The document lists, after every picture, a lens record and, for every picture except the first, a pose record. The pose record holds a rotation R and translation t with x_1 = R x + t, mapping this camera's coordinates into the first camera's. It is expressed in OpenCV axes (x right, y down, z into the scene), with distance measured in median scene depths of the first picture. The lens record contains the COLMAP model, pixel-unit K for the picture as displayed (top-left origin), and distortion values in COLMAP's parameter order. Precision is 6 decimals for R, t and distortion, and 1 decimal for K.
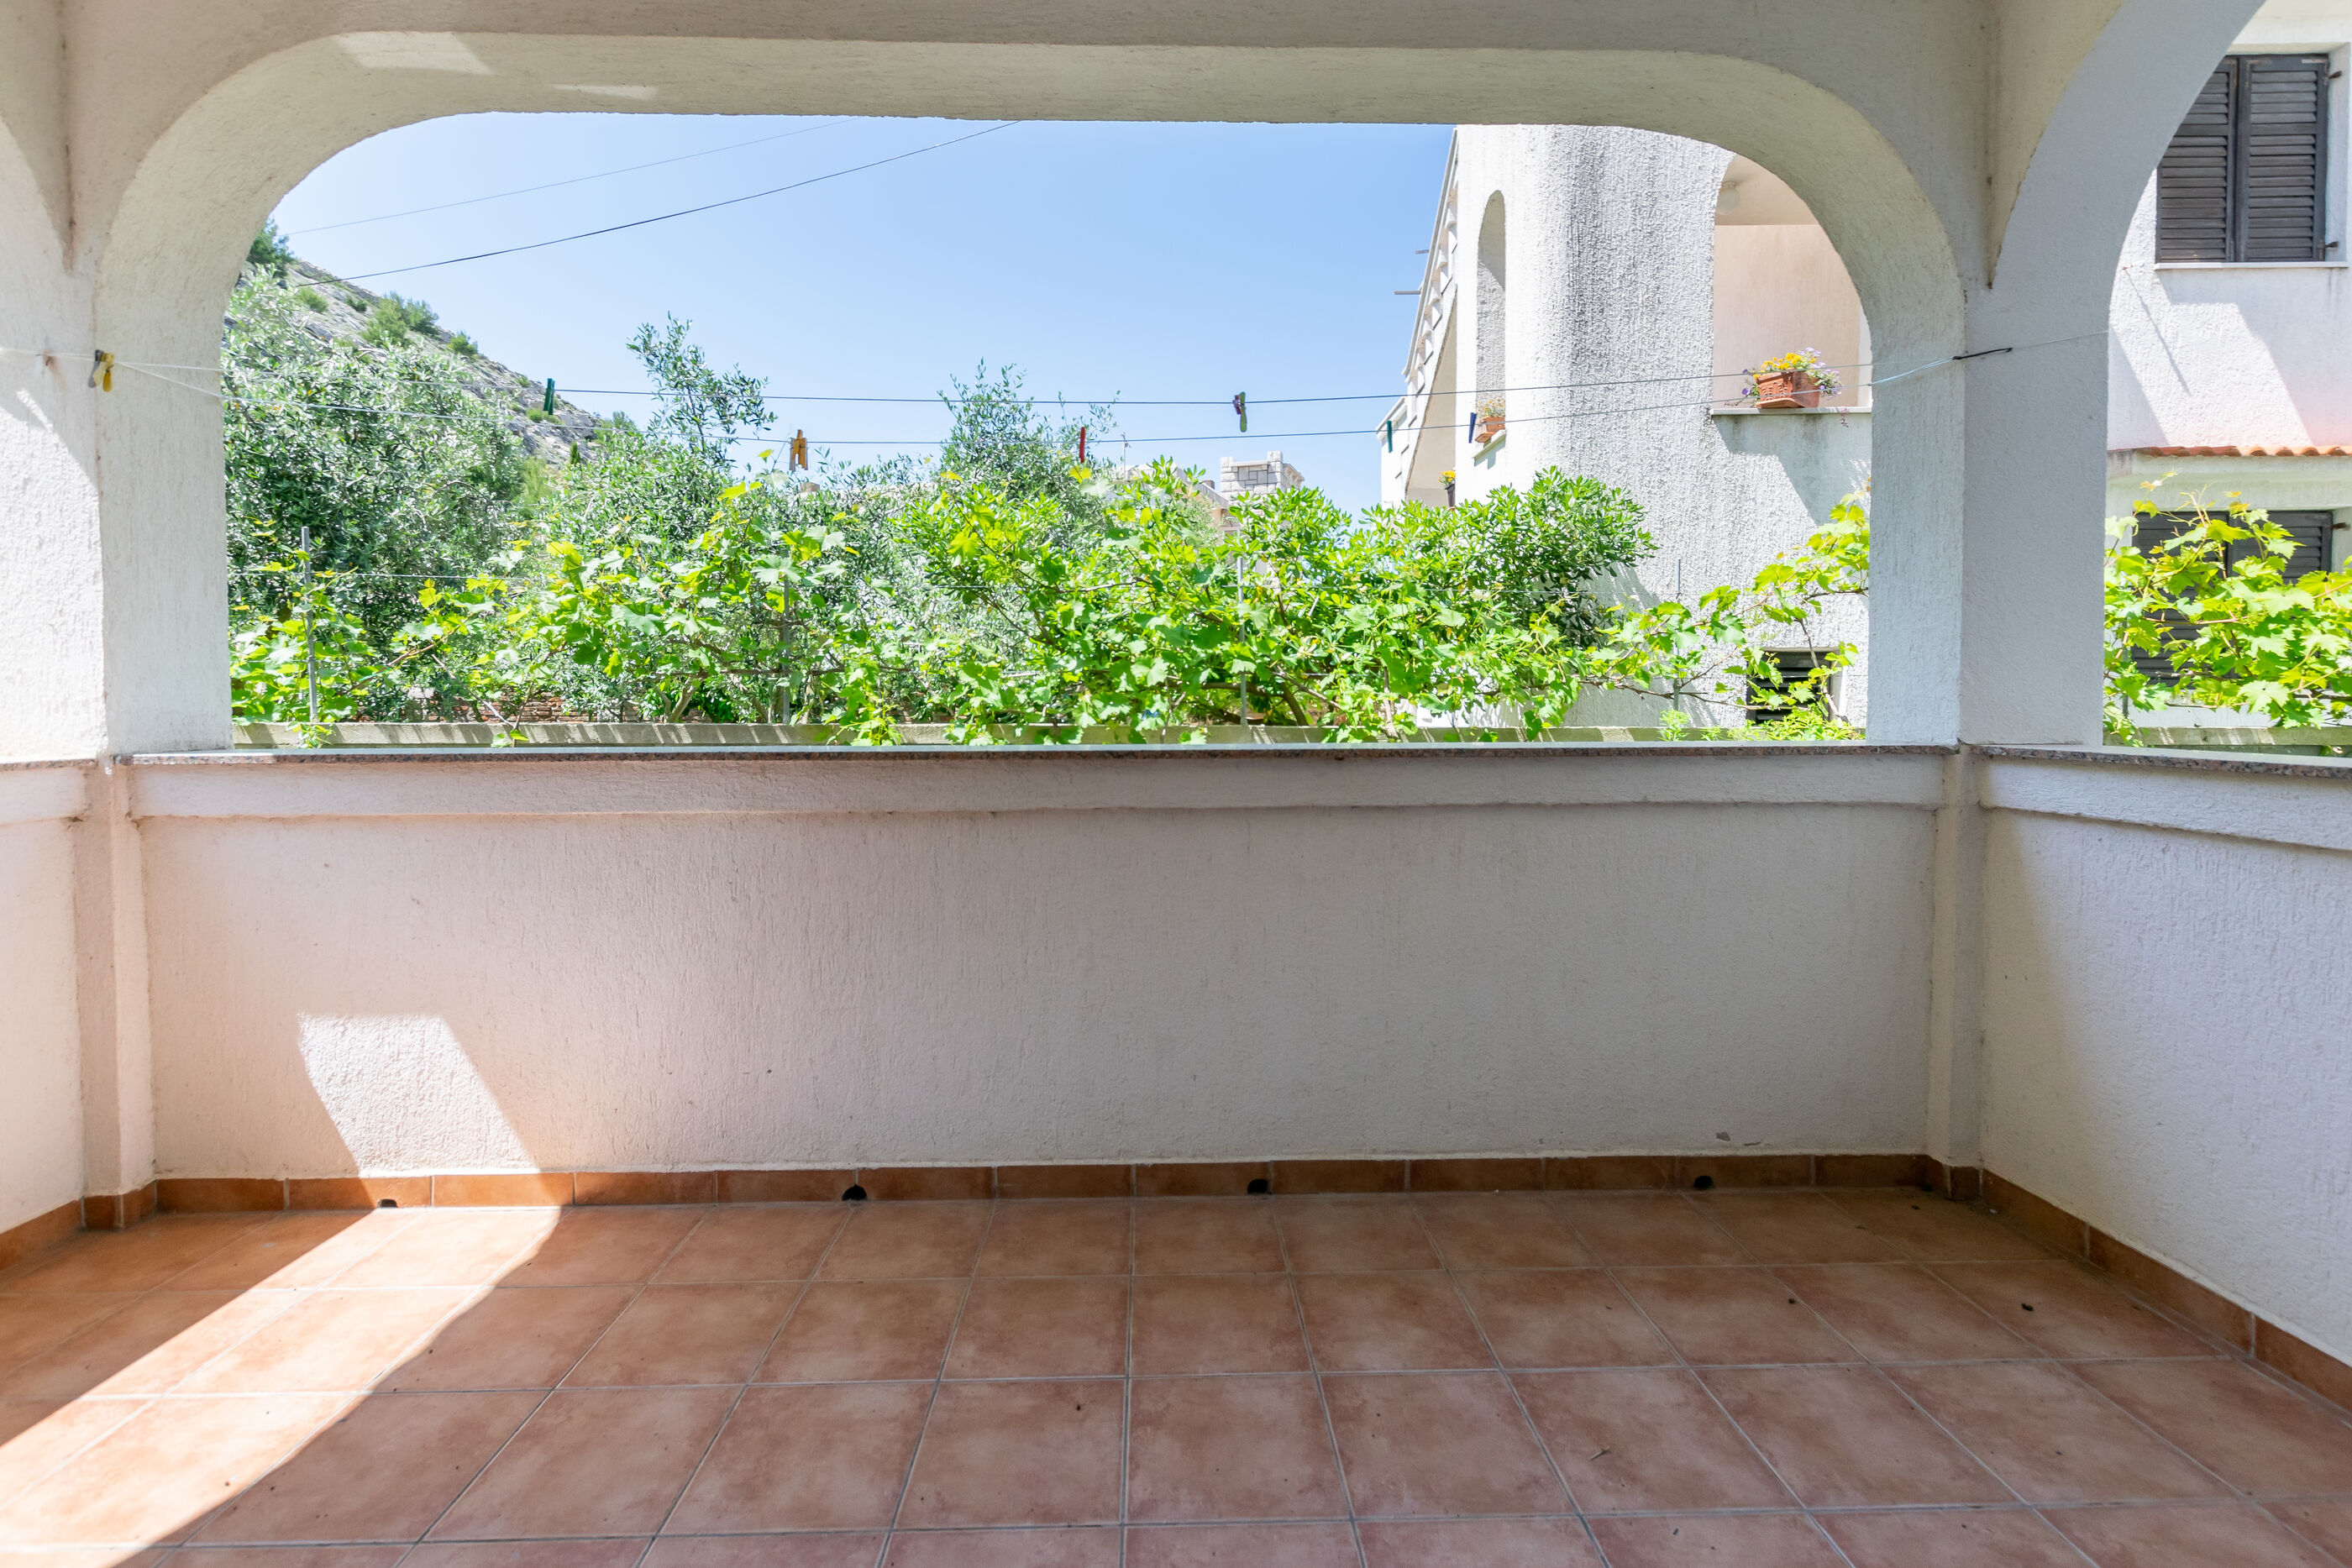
lens RADIAL K [[1046.5, 0, 1154.6], [0, 1046.5, 716.7], [0, 0, 1]] dist [0.007736, -0.002440]
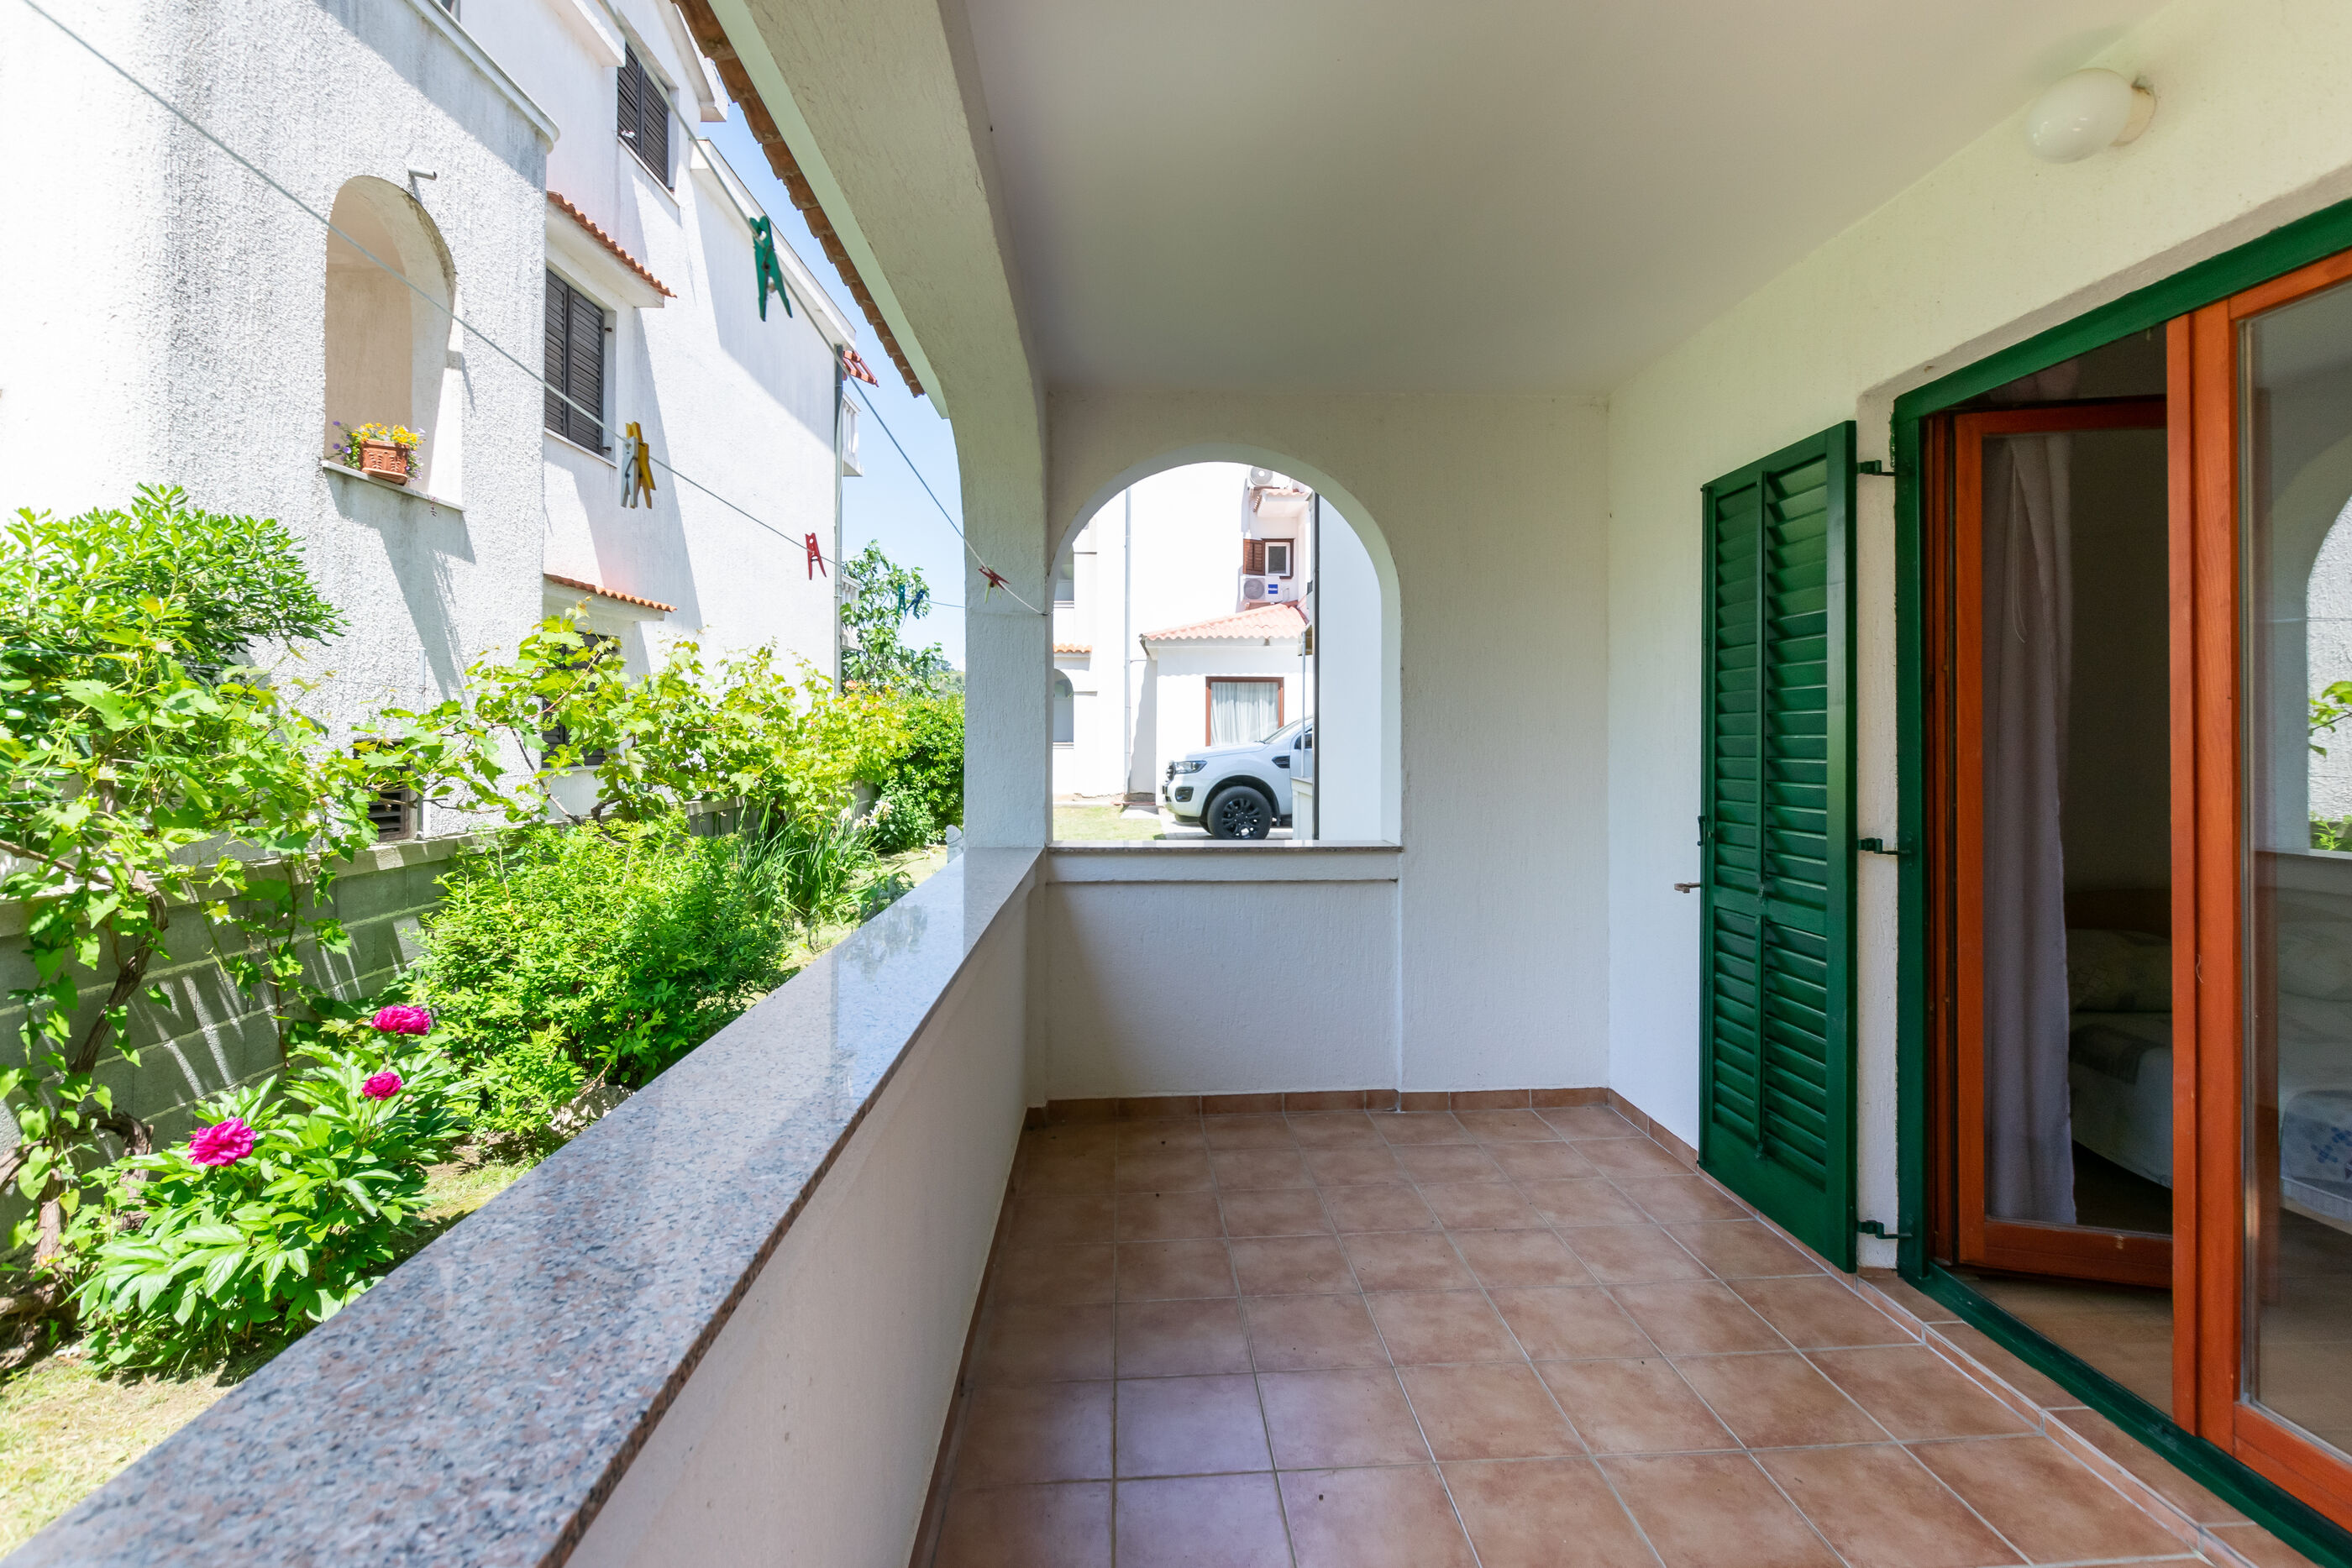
lens RADIAL K [[1046.5, 0, 1169.7], [0, 1046.5, 737.1], [0, 0, 1]] dist [0.007736, -0.002440]
pose [[-0.029602, 0.003167, 0.999557, -0.350777], [0.012804, 0.999914, -0.002789, -0.055463], [-0.999480, 0.012716, -0.029640, 0.336694]]
